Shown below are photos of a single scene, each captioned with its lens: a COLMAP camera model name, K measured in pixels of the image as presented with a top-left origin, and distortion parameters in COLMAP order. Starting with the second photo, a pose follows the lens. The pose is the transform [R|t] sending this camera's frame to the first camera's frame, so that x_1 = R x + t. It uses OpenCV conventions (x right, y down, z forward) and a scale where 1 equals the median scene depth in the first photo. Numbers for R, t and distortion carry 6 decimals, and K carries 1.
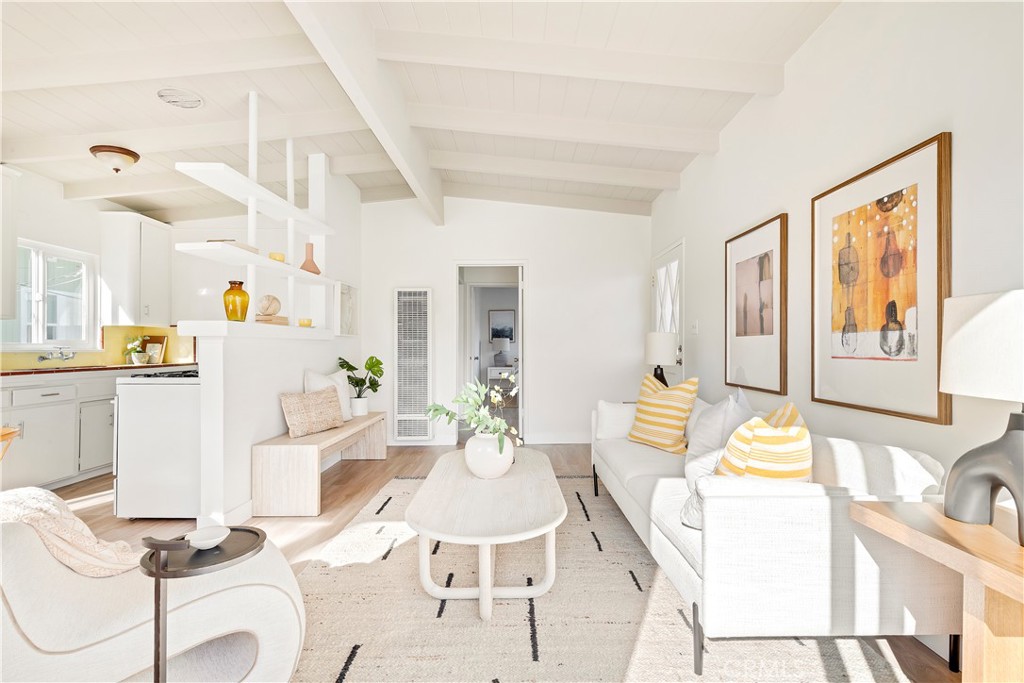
lens RADIAL K [[456.8, 0, 517.2], [0, 456.8, 340.6], [0, 0, 1]] dist [0.009705, -0.000297]
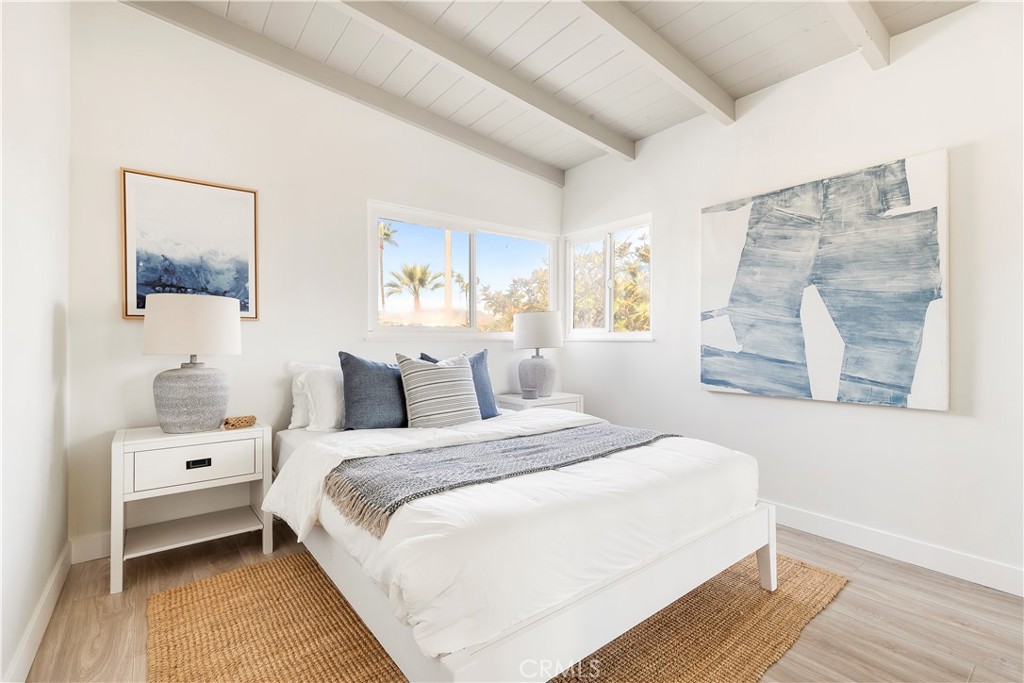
lens RADIAL K [[456.8, 0, 508.0], [0, 456.8, 342.0], [0, 0, 1]] dist [0.009705, -0.000297]
pose [[0.794409, 0.006122, 0.607353, -0.049661], [-0.010291, 0.999941, 0.003380, 0.013709], [-0.607296, -0.008935, 0.794425, 0.731888]]
